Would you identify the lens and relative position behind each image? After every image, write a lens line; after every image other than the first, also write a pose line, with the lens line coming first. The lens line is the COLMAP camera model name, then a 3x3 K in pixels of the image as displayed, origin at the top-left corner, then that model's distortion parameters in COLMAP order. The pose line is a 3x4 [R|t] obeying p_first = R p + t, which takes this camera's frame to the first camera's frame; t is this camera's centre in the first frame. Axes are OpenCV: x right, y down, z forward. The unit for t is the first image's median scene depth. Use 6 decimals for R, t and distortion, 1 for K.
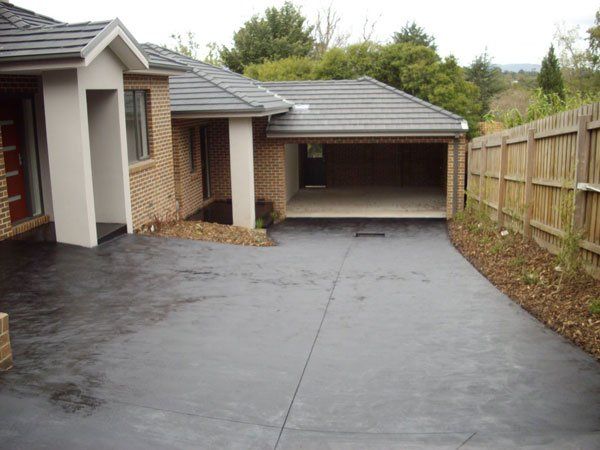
lens RADIAL K [[615.5, 0, 300.0], [0, 615.5, 225.0], [0, 0, 1]] dist [-0.135213, -0.014219]
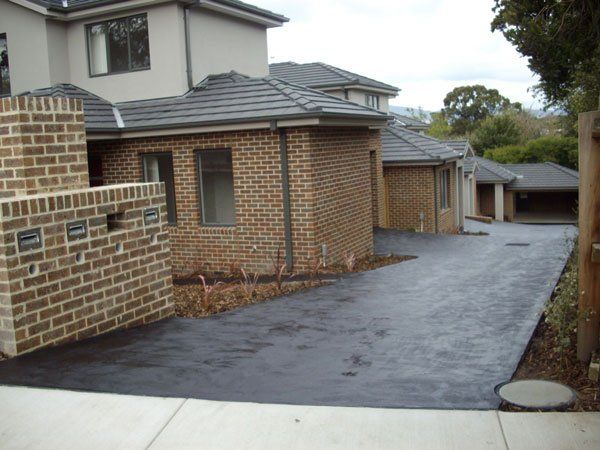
lens RADIAL K [[615.5, 0, 300.0], [0, 615.5, 225.0], [0, 0, 1]] dist [-0.135213, -0.014219]
pose [[0.953248, 0.009063, -0.302053, -0.091862], [-0.030409, 0.997353, -0.066042, 0.161560], [0.300655, 0.072139, 0.951001, -1.345853]]
